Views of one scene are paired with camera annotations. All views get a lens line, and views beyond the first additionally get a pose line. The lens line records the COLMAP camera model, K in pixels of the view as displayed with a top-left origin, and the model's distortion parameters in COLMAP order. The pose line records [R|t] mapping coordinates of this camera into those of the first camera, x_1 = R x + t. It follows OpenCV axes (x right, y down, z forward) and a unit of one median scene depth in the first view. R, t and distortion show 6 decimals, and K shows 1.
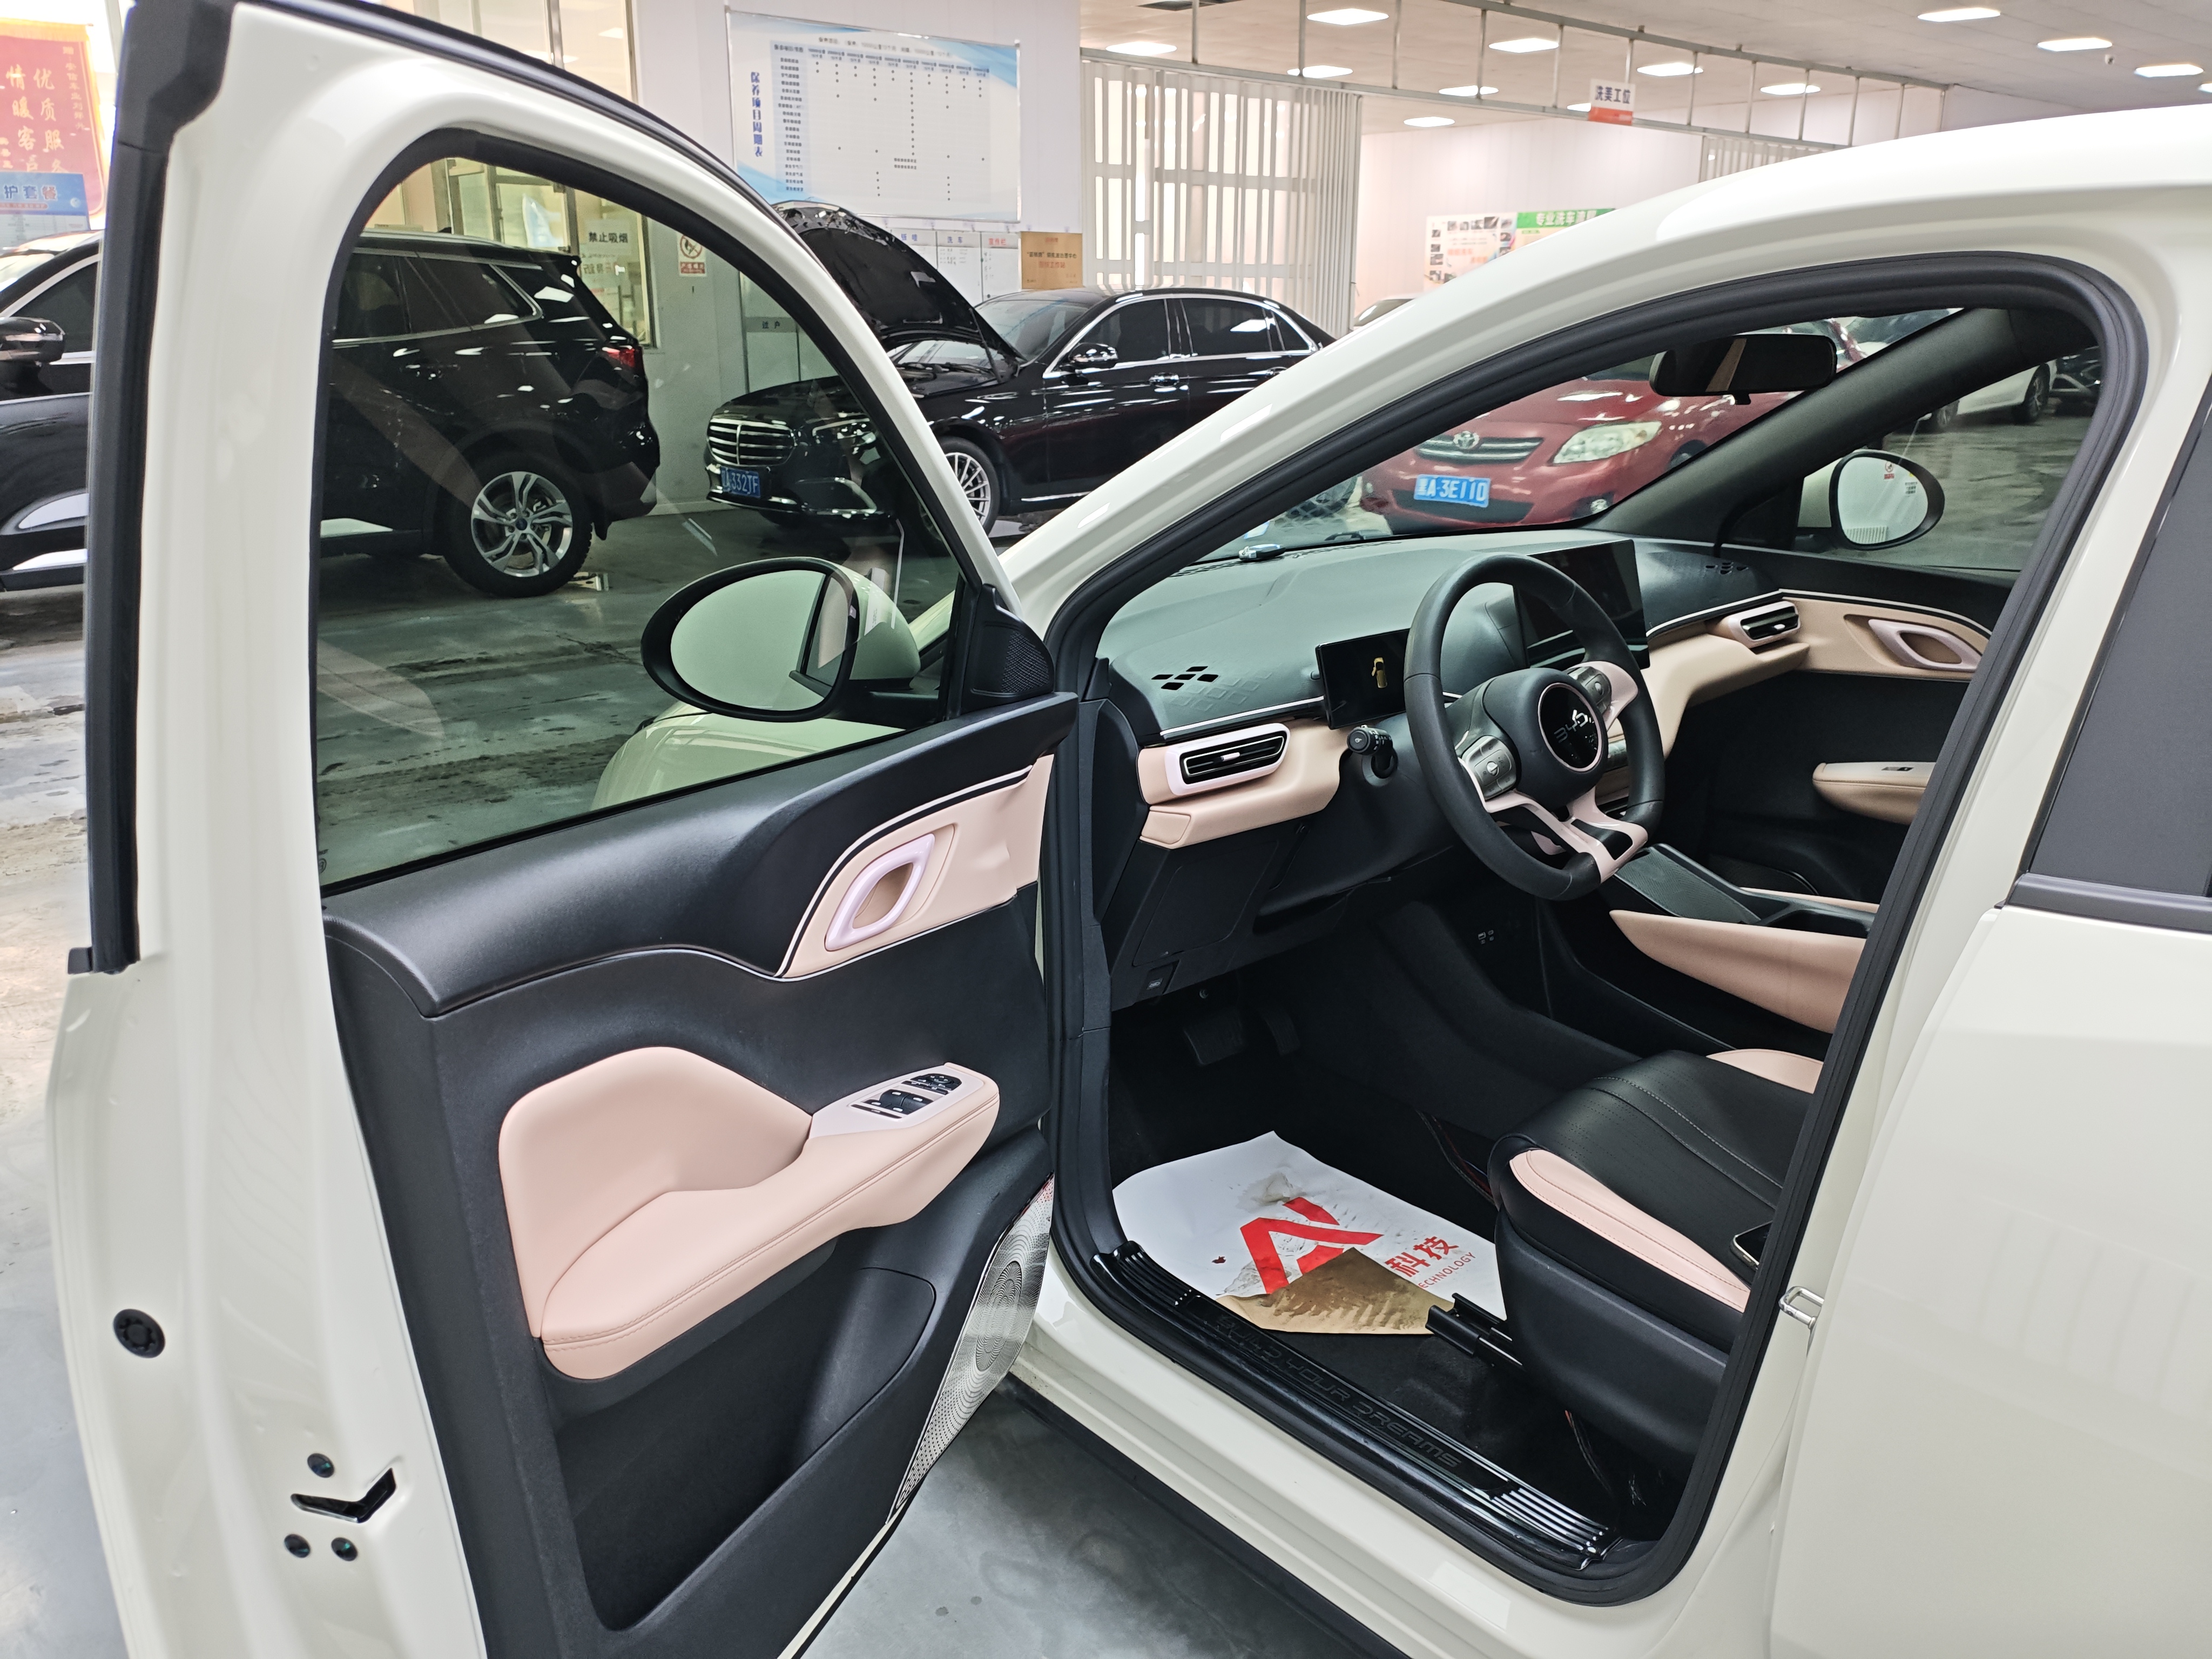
lens RADIAL K [[1739.4, 0, 1101.9], [0, 1739.4, 838.2], [0, 0, 1]] dist [-0.020745, 0.008009]
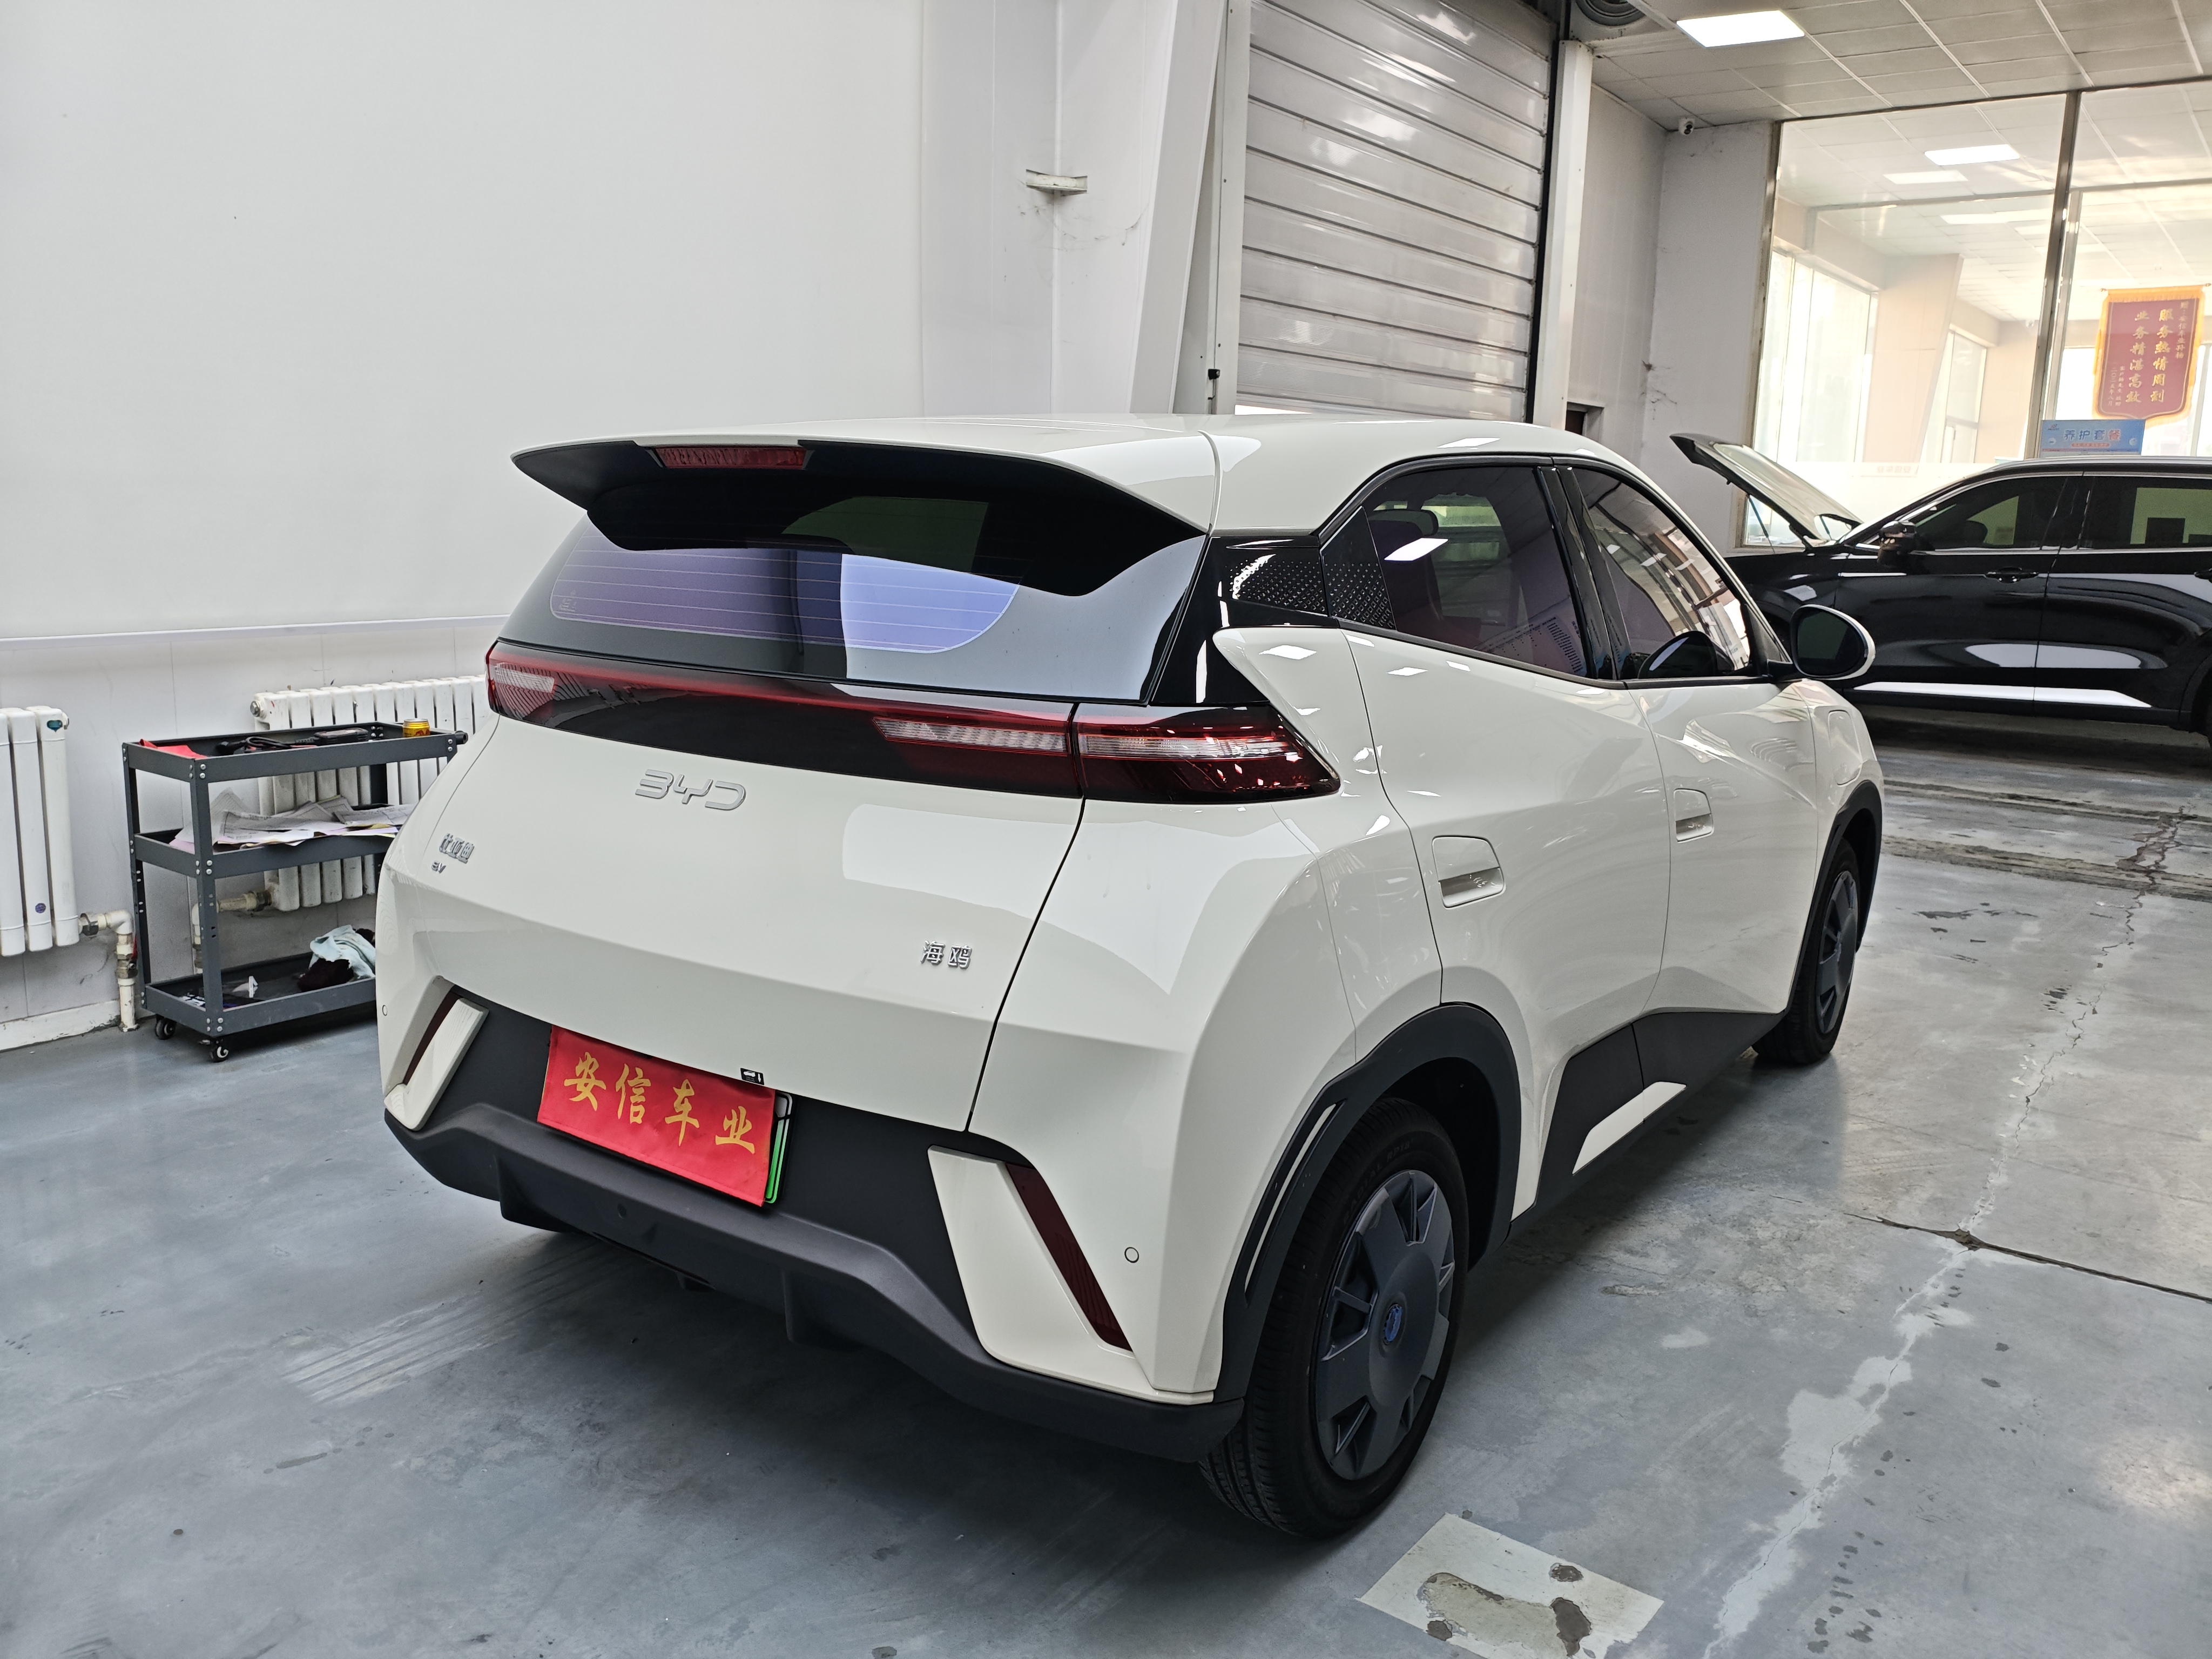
lens RADIAL K [[1692.6, 0, 1115.1], [0, 1692.6, 814.9], [0, 0, 1]] dist [0.000705, -0.007805]
pose [[0.217367, 0.177681, -0.959782, 0.353242], [-0.305456, 0.946287, 0.106005, -0.009320], [0.927064, 0.270129, 0.259966, 0.045218]]
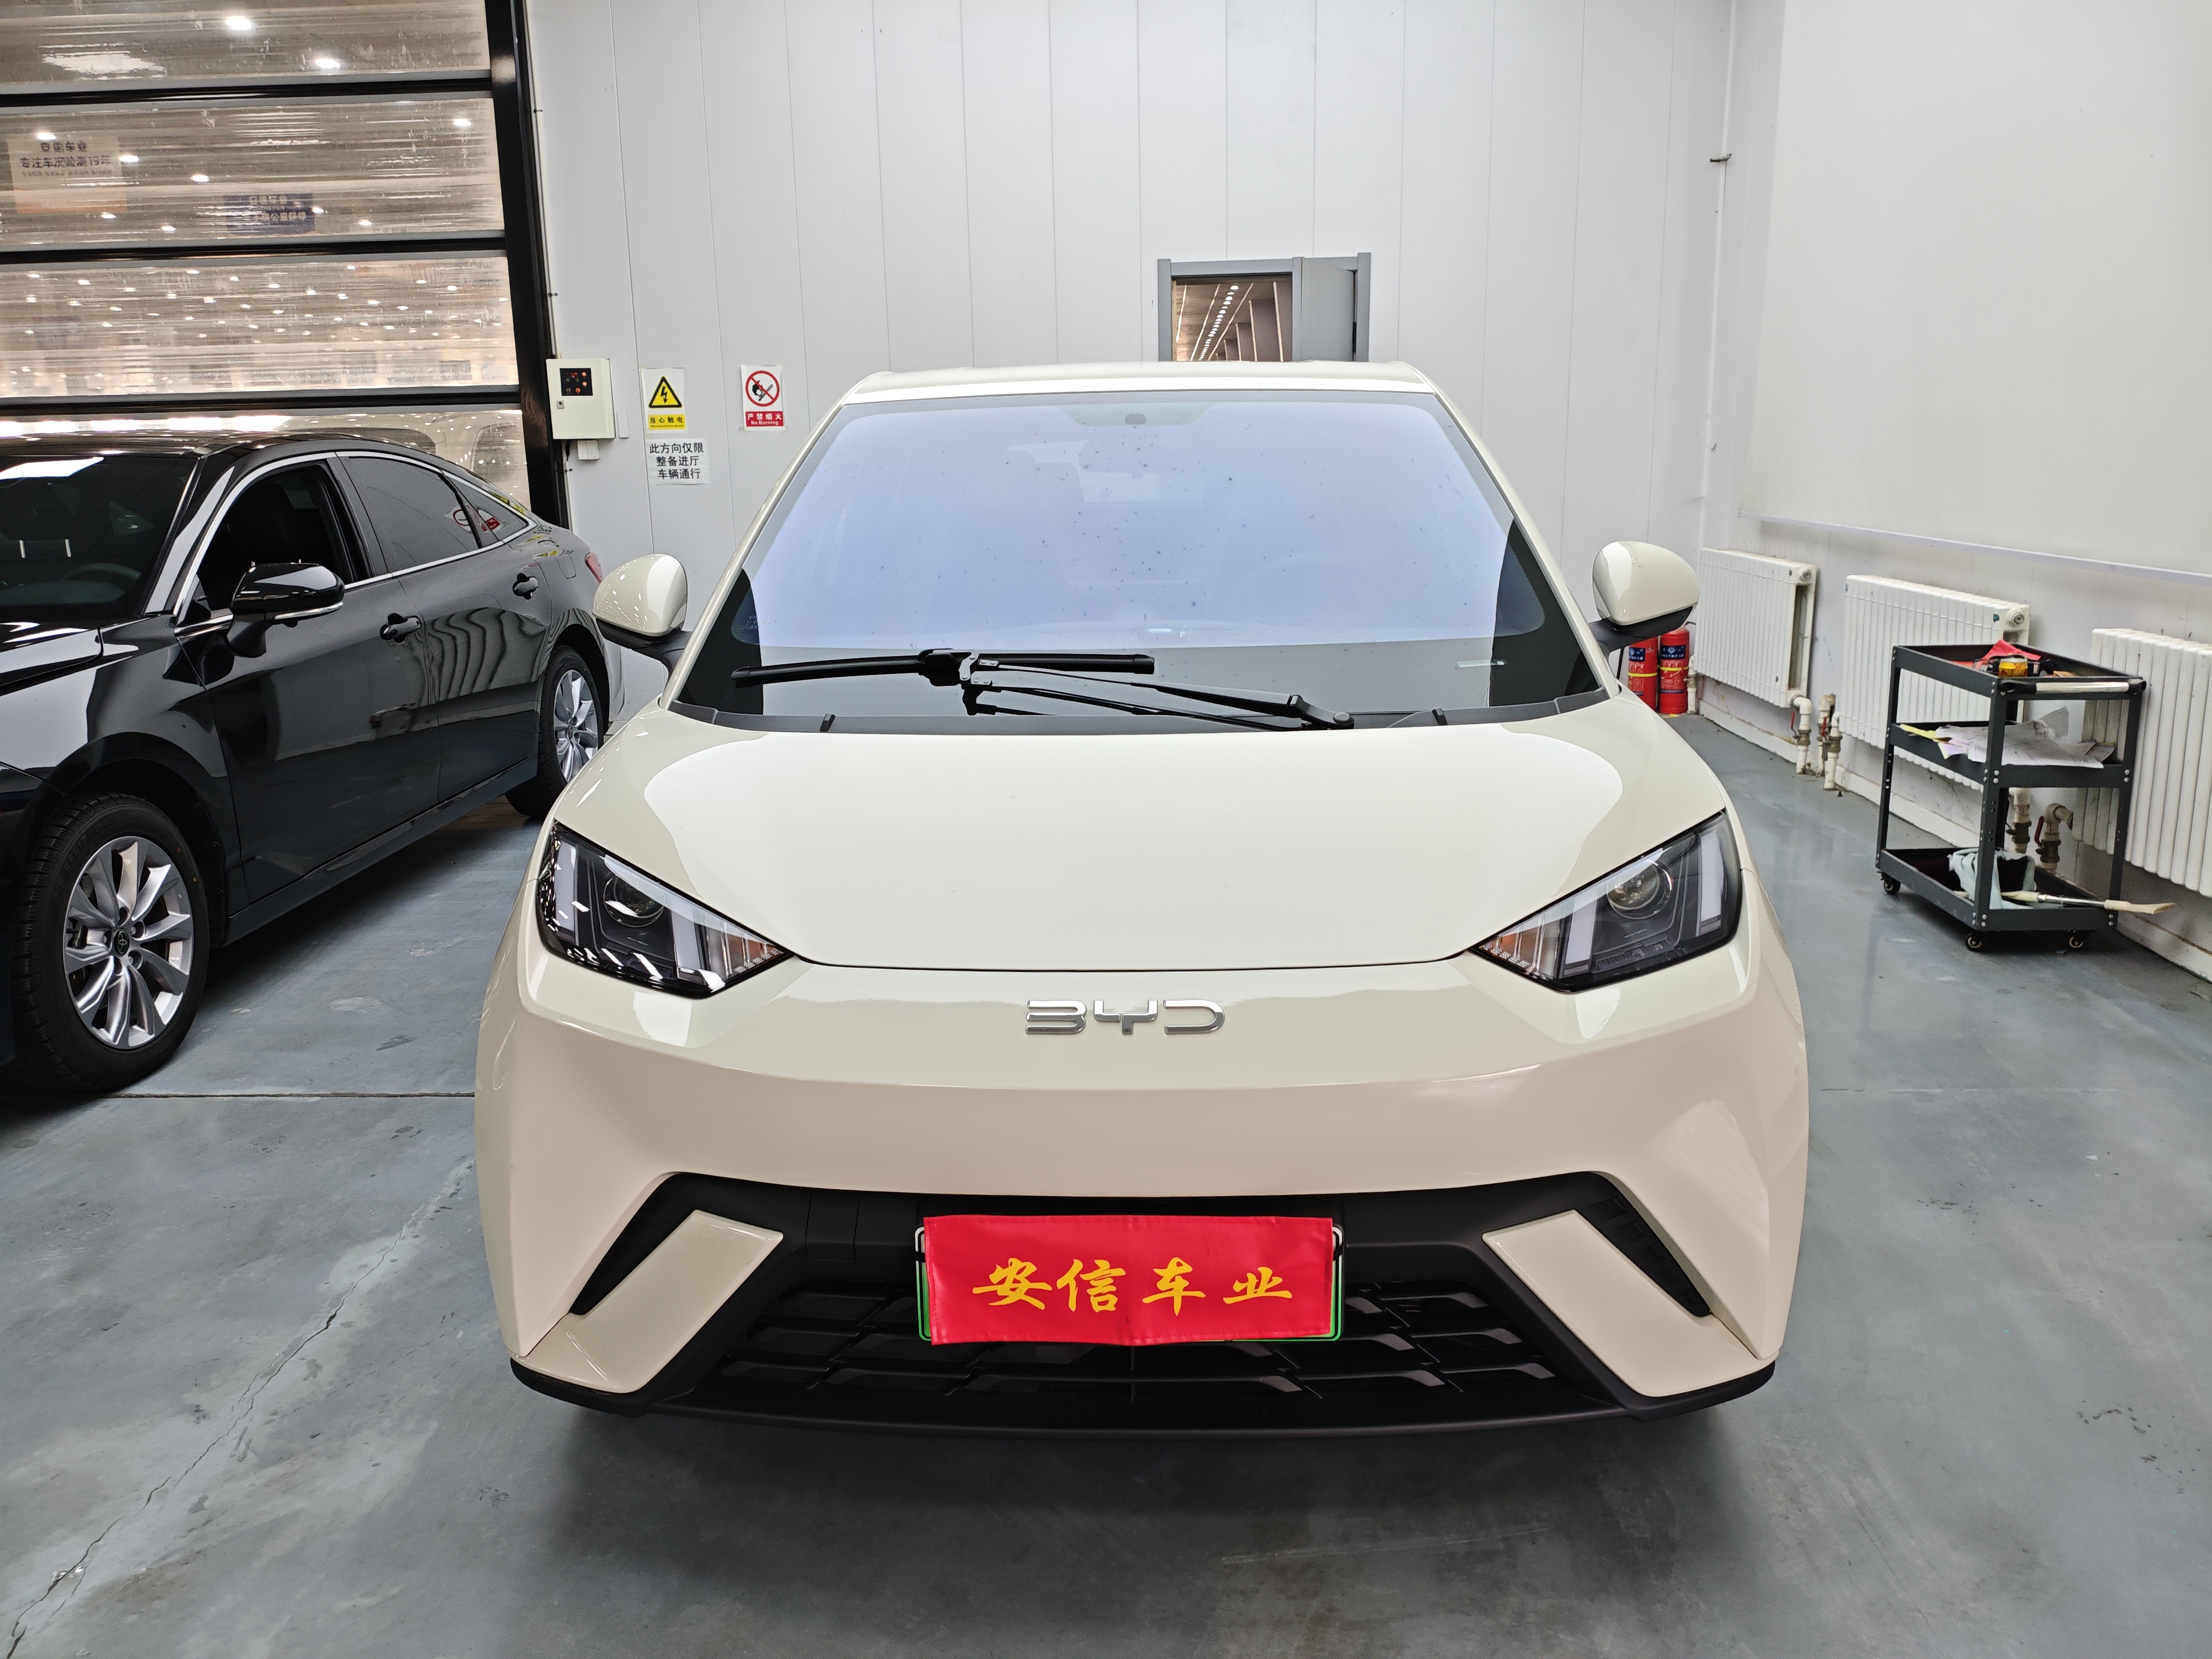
lens RADIAL K [[1705.0, 0, 1105.5], [0, 1705.0, 847.9], [0, 0, 1]] dist [0.033856, -0.081950]
pose [[-0.726416, -0.146227, 0.671519, -0.131797], [0.218065, 0.877570, 0.426988, -0.104626], [-0.651742, 0.456606, -0.605594, 0.352822]]
